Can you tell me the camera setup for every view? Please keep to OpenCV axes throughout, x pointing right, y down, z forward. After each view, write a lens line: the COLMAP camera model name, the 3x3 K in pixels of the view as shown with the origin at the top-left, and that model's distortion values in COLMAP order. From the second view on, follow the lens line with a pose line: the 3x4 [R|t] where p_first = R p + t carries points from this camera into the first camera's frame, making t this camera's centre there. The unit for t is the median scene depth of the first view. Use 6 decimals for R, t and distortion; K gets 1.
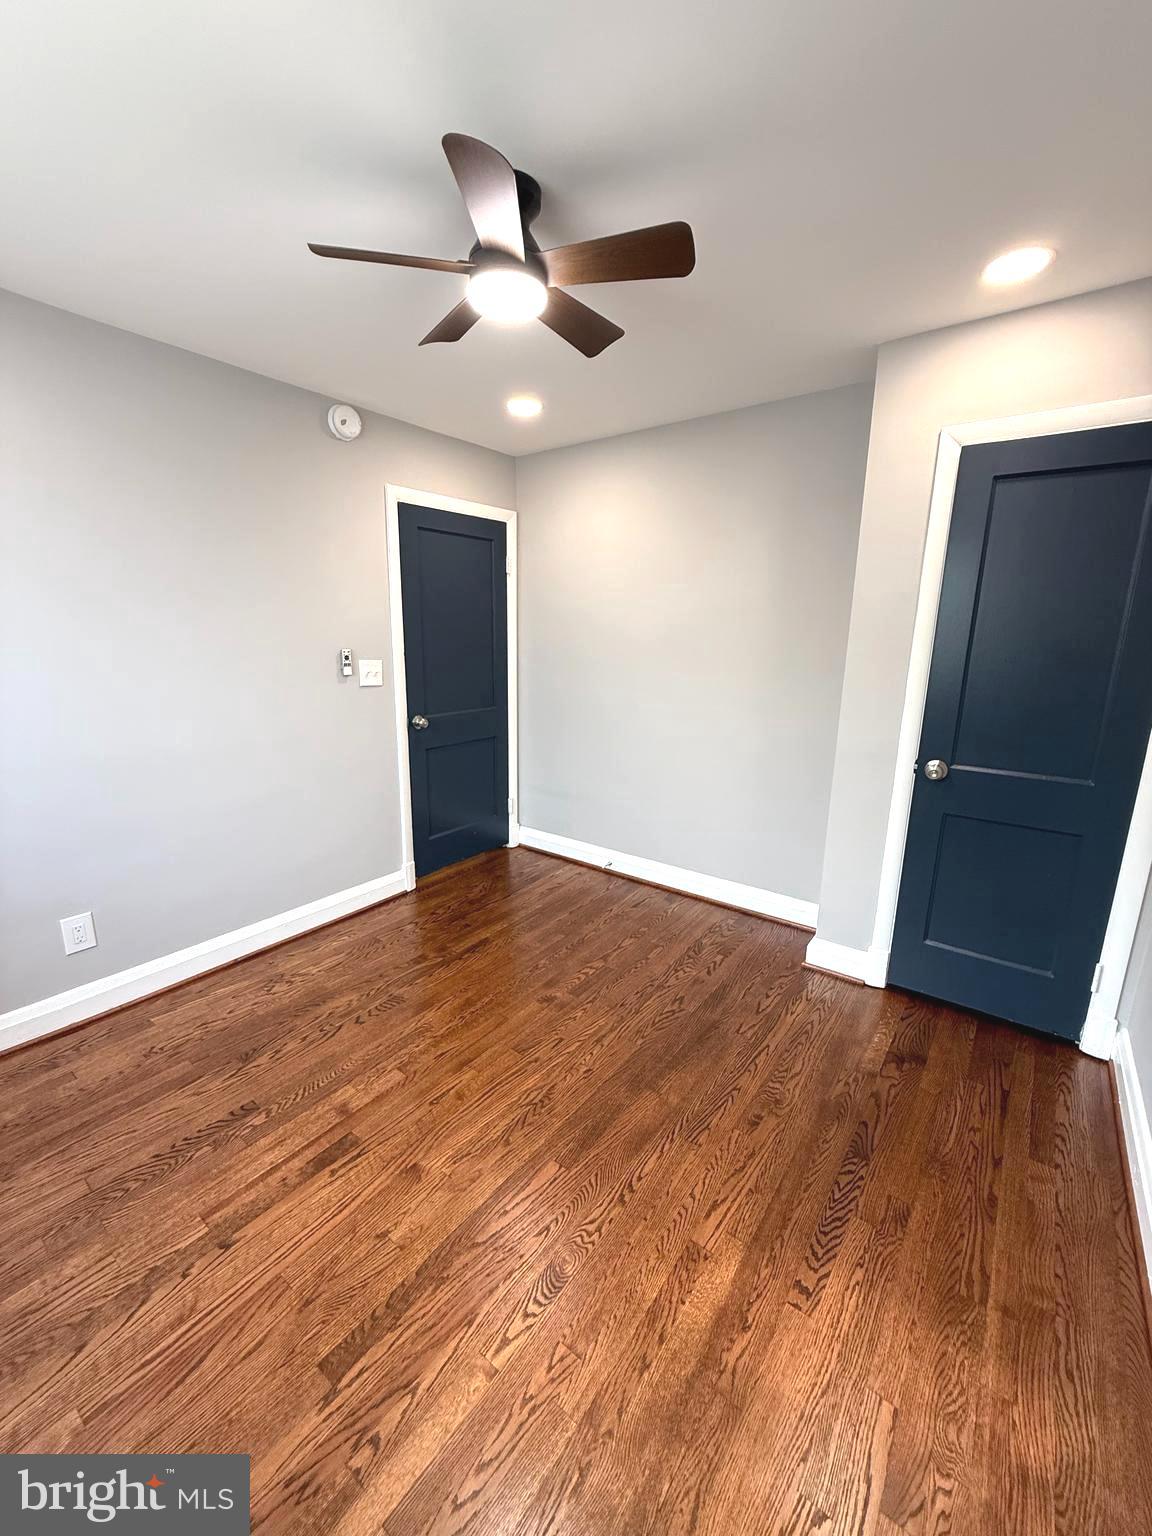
lens RADIAL K [[611.1, 0, 579.1], [0, 611.1, 765.1], [0, 0, 1]] dist [0.001354, -0.000204]
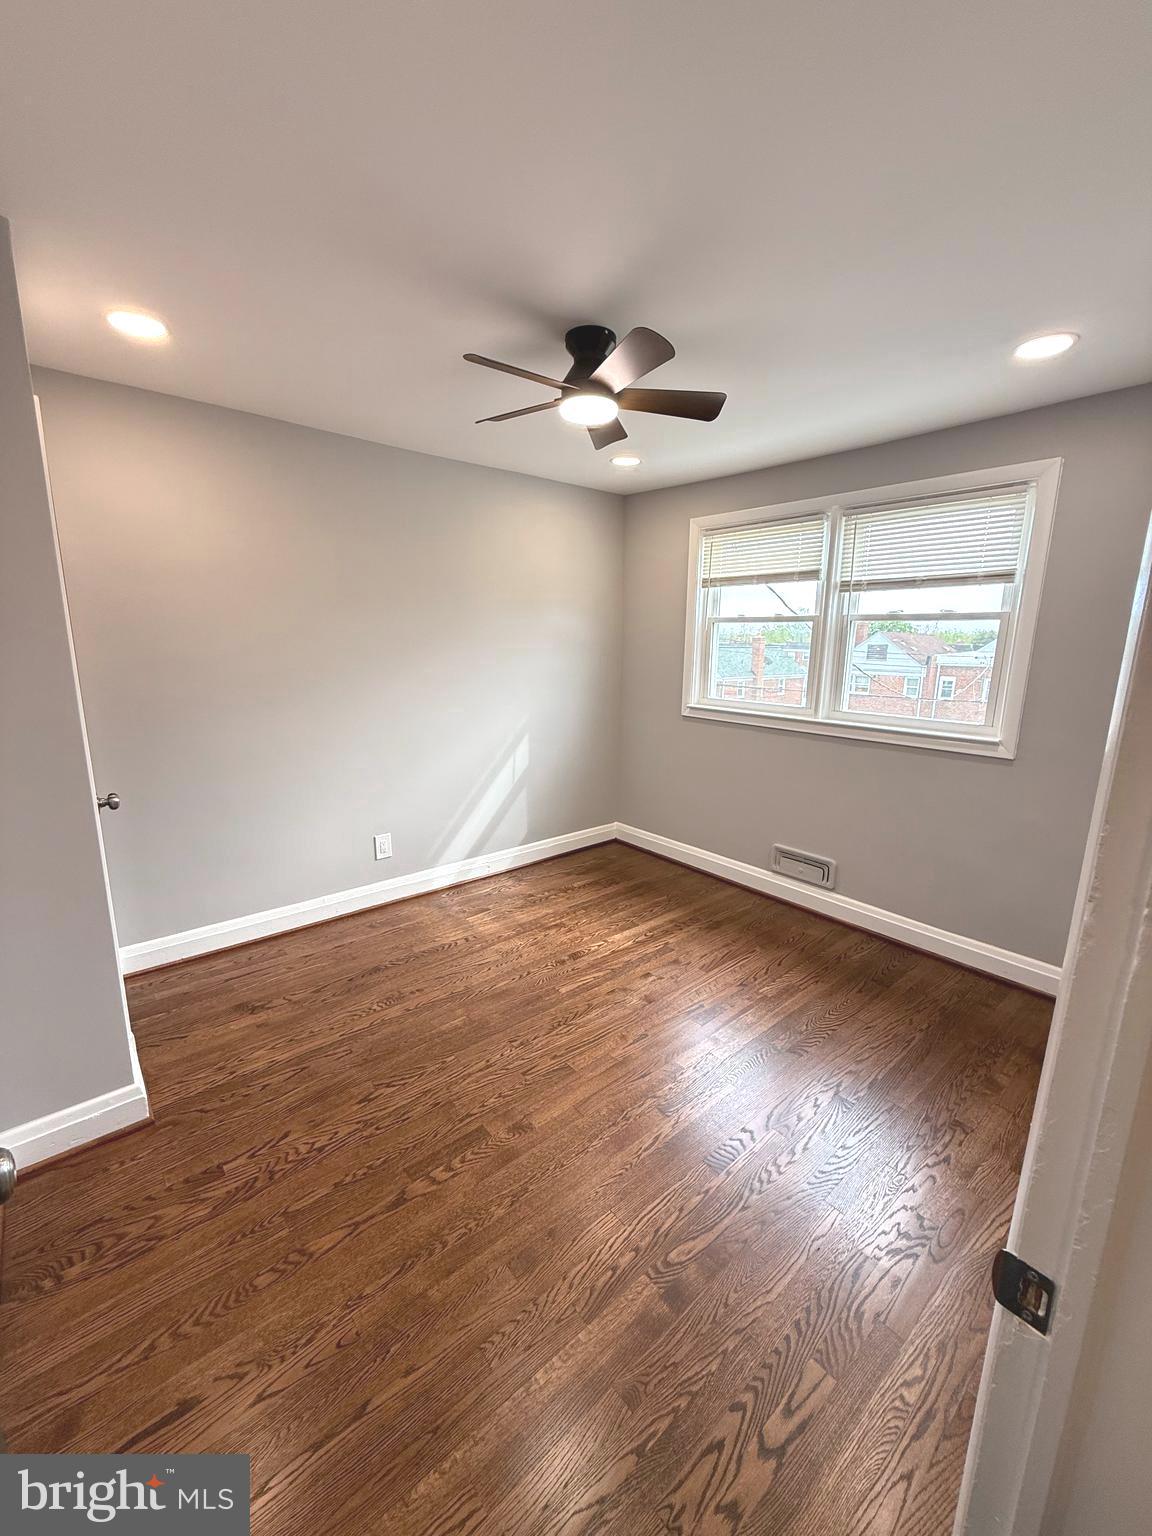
lens RADIAL K [[611.1, 0, 578.7], [0, 611.1, 766.9], [0, 0, 1]] dist [0.001354, -0.000204]
pose [[-0.976610, -0.064822, 0.205016, -0.267932], [0.026560, 0.909807, 0.414181, -0.374847], [-0.213373, 0.409939, -0.886805, 1.560748]]
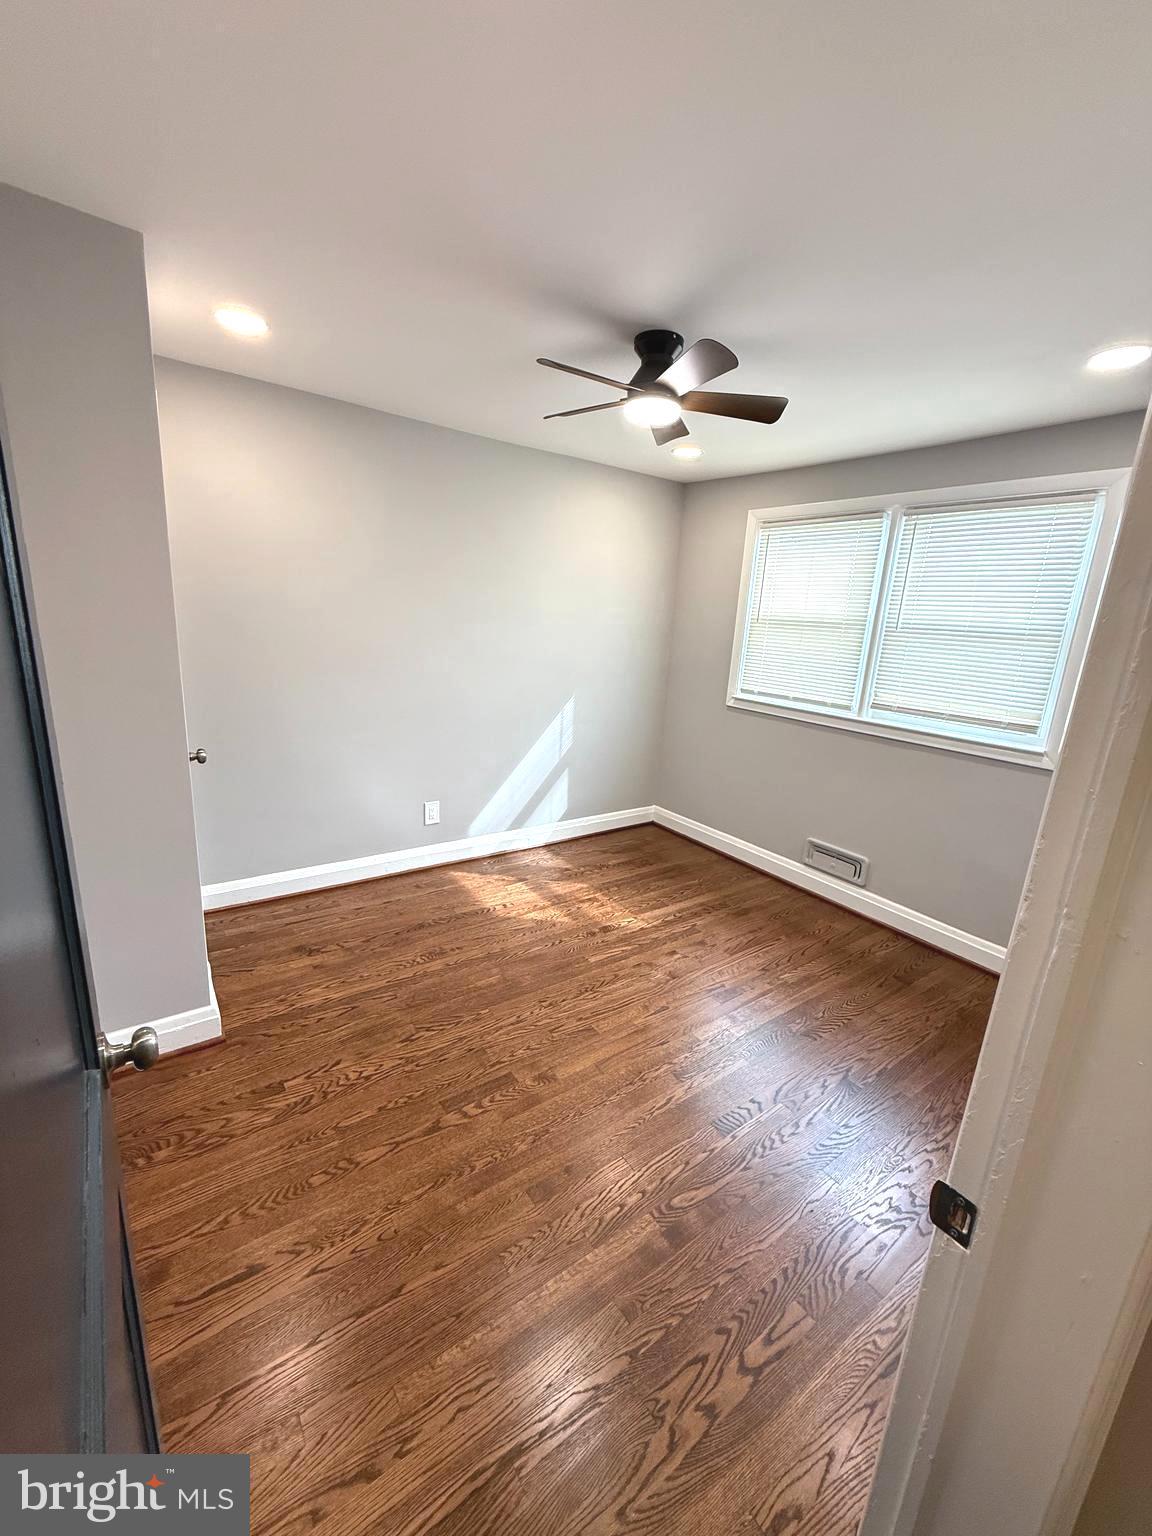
lens RADIAL K [[611.1, 0, 578.0], [0, 611.1, 772.0], [0, 0, 1]] dist [0.001354, -0.000204]
pose [[-0.953424, -0.137248, 0.268601, -0.280048], [-0.001134, 0.892110, 0.451817, -0.402218], [-0.301633, 0.430468, -0.850714, 1.603683]]
